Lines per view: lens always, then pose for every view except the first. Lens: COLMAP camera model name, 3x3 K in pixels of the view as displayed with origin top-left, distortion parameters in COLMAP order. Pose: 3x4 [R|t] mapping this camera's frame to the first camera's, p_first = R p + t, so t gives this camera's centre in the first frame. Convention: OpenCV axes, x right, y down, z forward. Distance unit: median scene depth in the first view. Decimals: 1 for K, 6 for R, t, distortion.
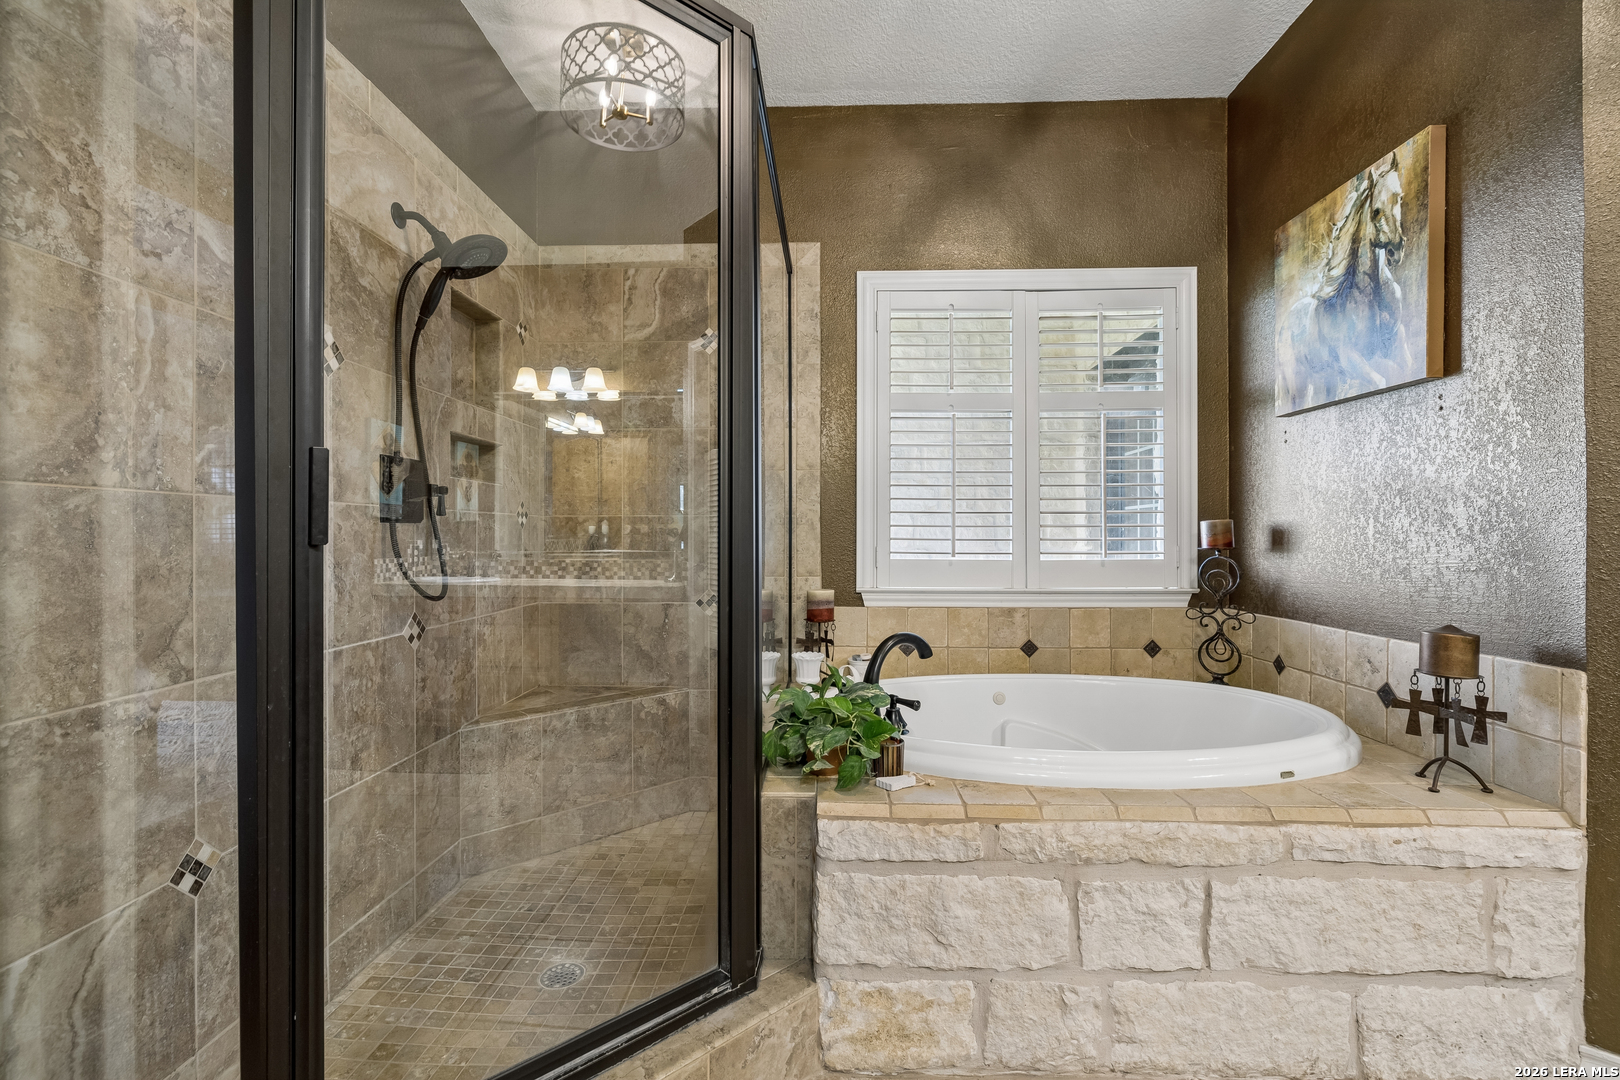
lens RADIAL K [[713.1, 0, 810.0], [0, 713.1, 540.0], [0, 0, 1]] dist [-0.000438, -0.000034]
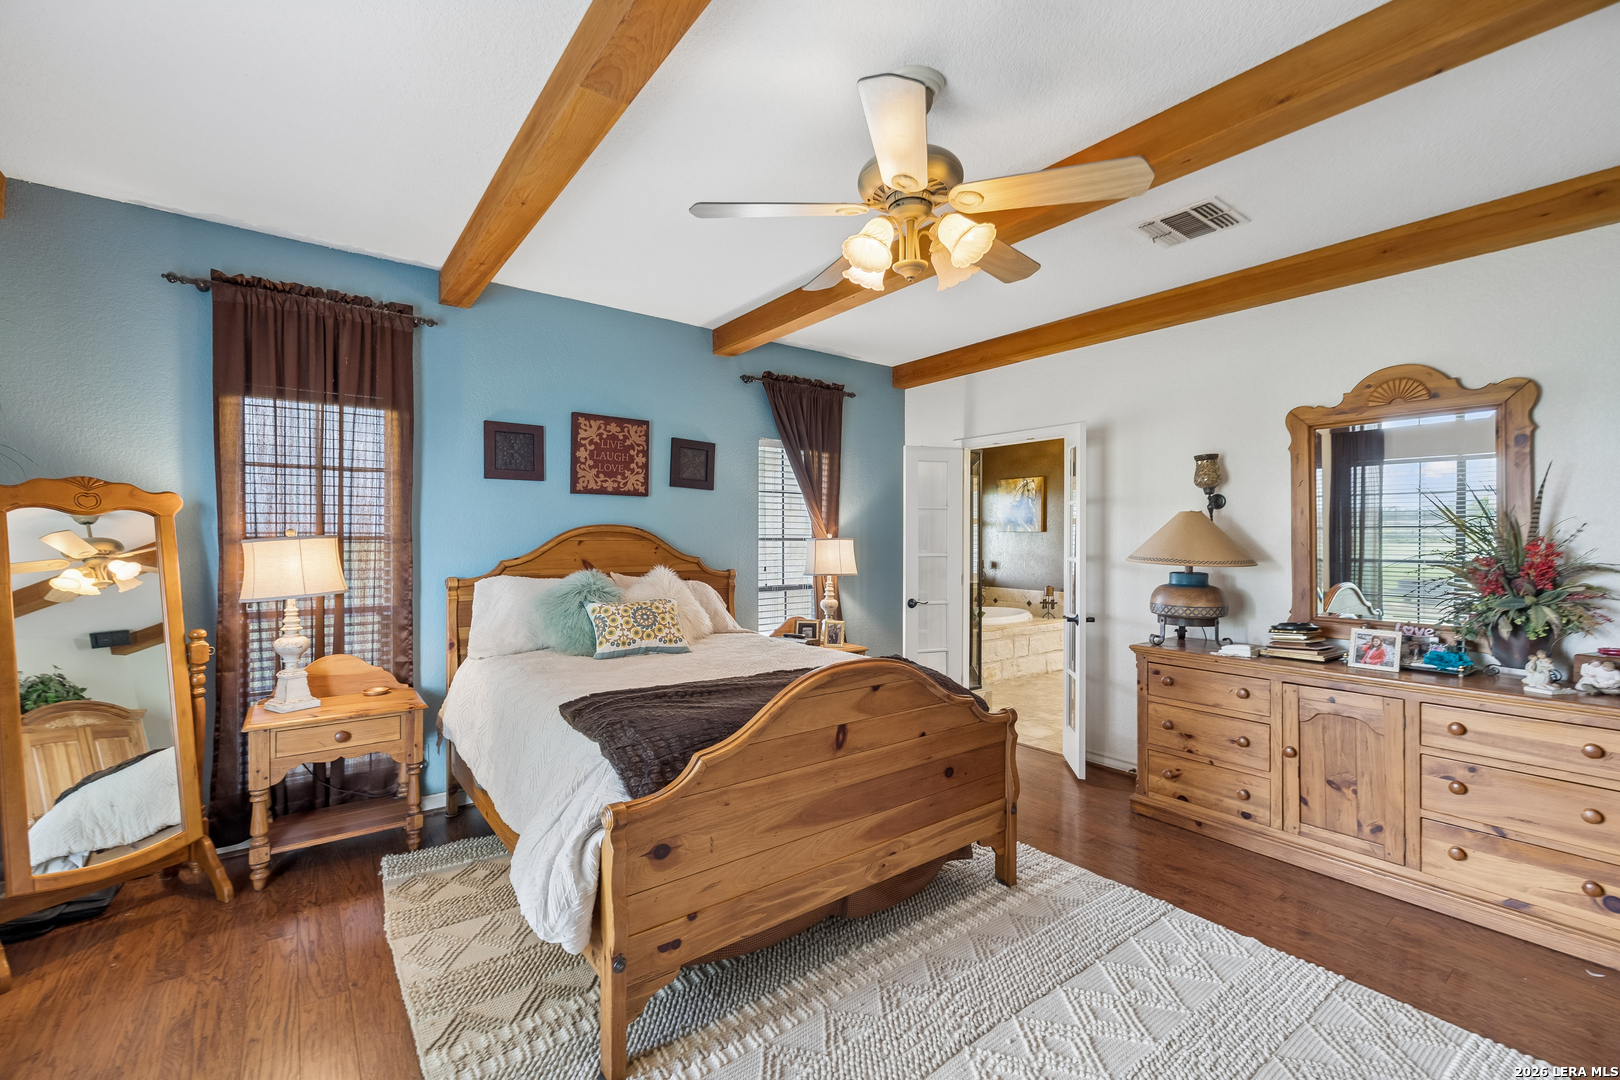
lens RADIAL K [[683.6, 0, 803.6], [0, 683.6, 537.9], [0, 0, 1]] dist [-0.001099, -0.000315]
pose [[0.776677, 0.004078, 0.629886, -2.865130], [-0.002398, 0.999991, -0.003517, -0.157477], [-0.629895, 0.001221, 0.776680, -1.346252]]
